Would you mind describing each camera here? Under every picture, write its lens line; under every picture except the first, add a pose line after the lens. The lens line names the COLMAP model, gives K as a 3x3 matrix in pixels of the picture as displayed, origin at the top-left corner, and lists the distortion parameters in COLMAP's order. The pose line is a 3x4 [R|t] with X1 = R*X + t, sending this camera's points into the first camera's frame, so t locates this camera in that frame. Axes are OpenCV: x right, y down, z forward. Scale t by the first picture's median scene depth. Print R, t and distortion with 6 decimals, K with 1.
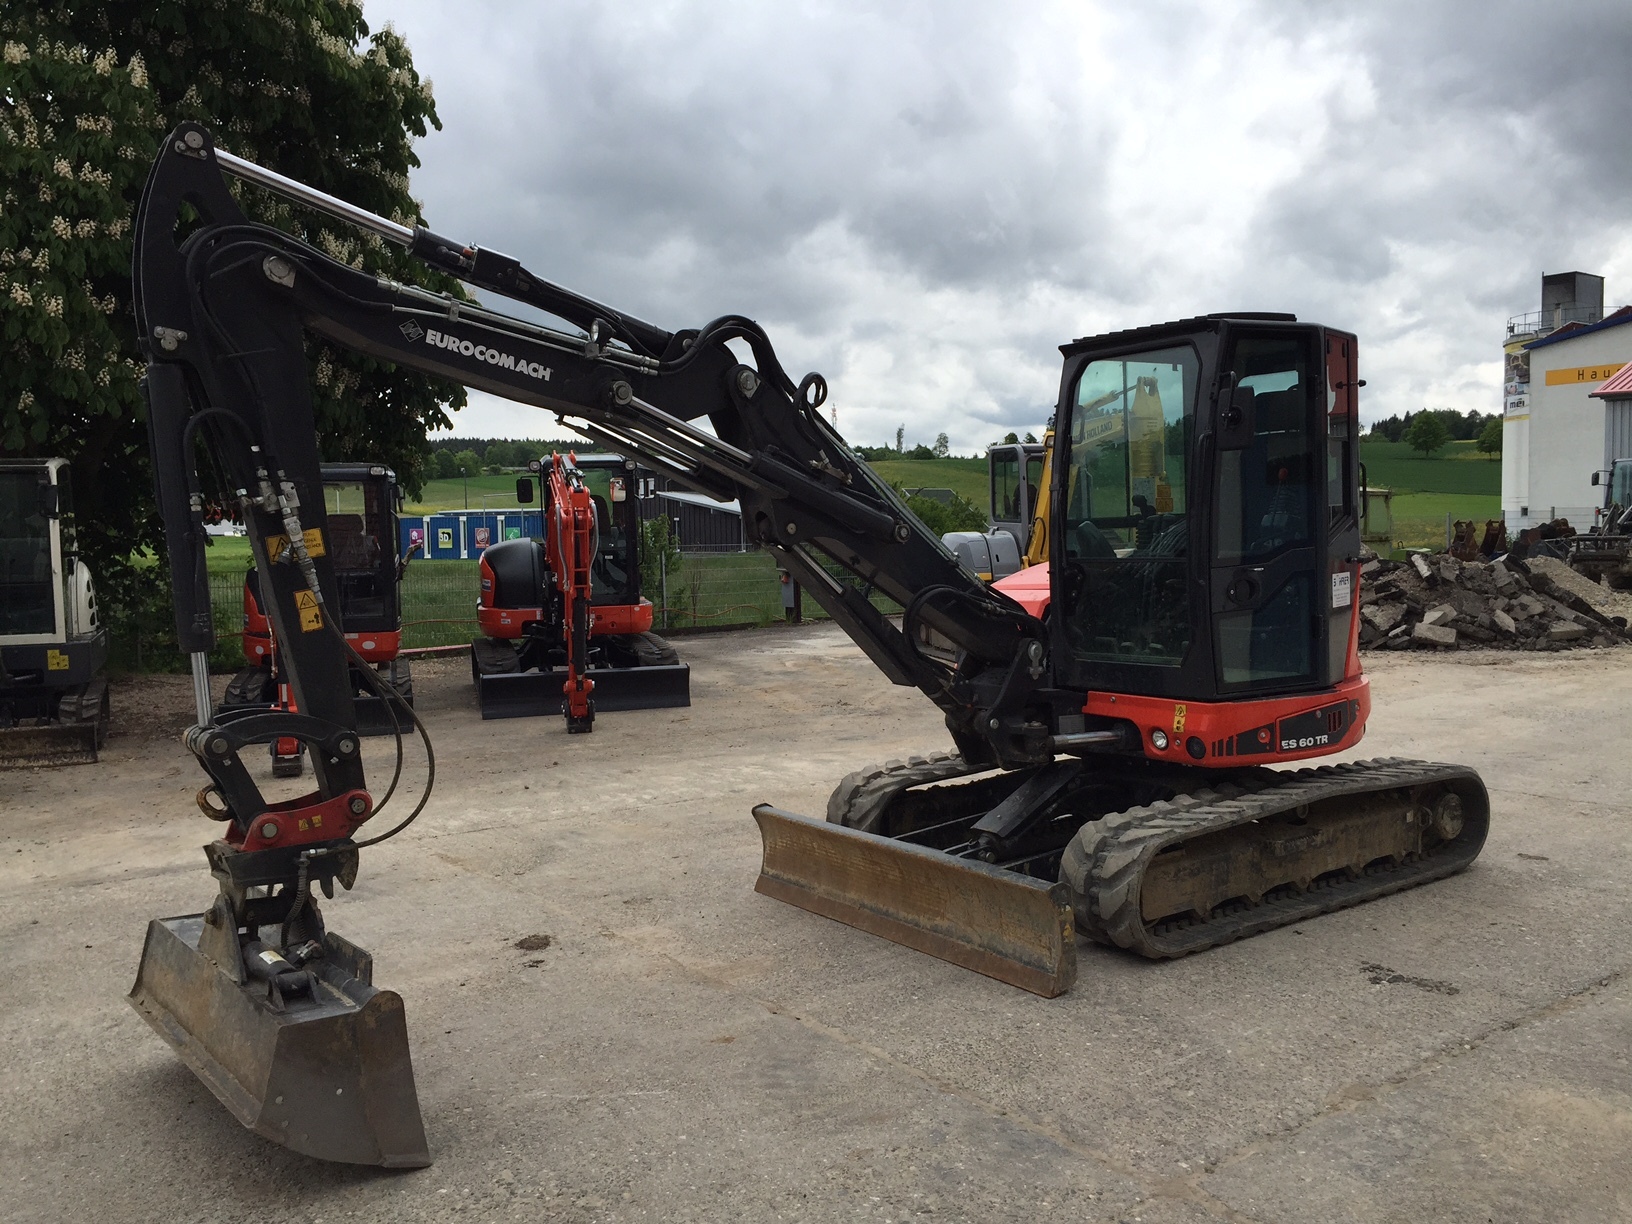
lens RADIAL K [[1389.7, 0, 819.6], [0, 1389.7, 605.7], [0, 0, 1]] dist [0.084295, -0.119396]
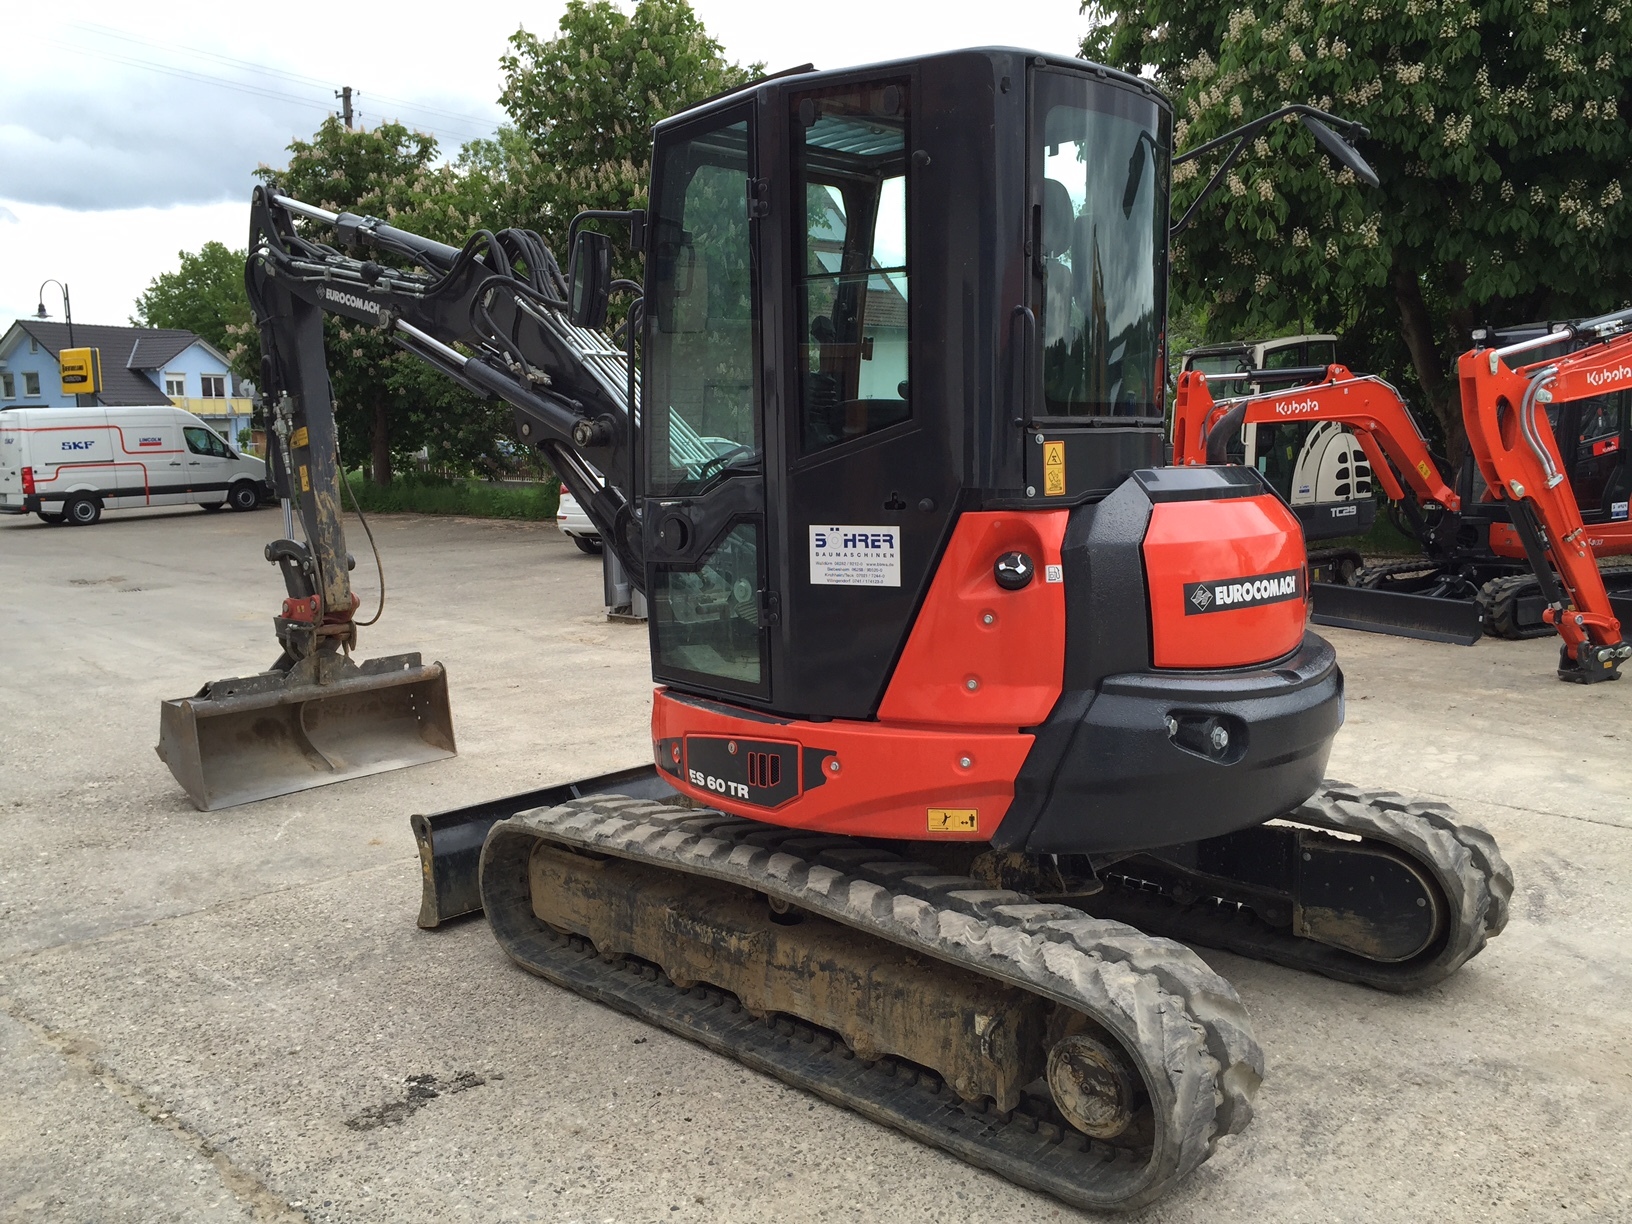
lens RADIAL K [[1389.7, 0, 819.6], [0, 1389.7, 605.7], [0, 0, 1]] dist [0.084295, -0.119396]
pose [[0.177609, 0.146676, -0.973109, 0.860845], [-0.040535, 0.989081, 0.141686, -0.066372], [0.983266, 0.014280, 0.181615, 0.836888]]
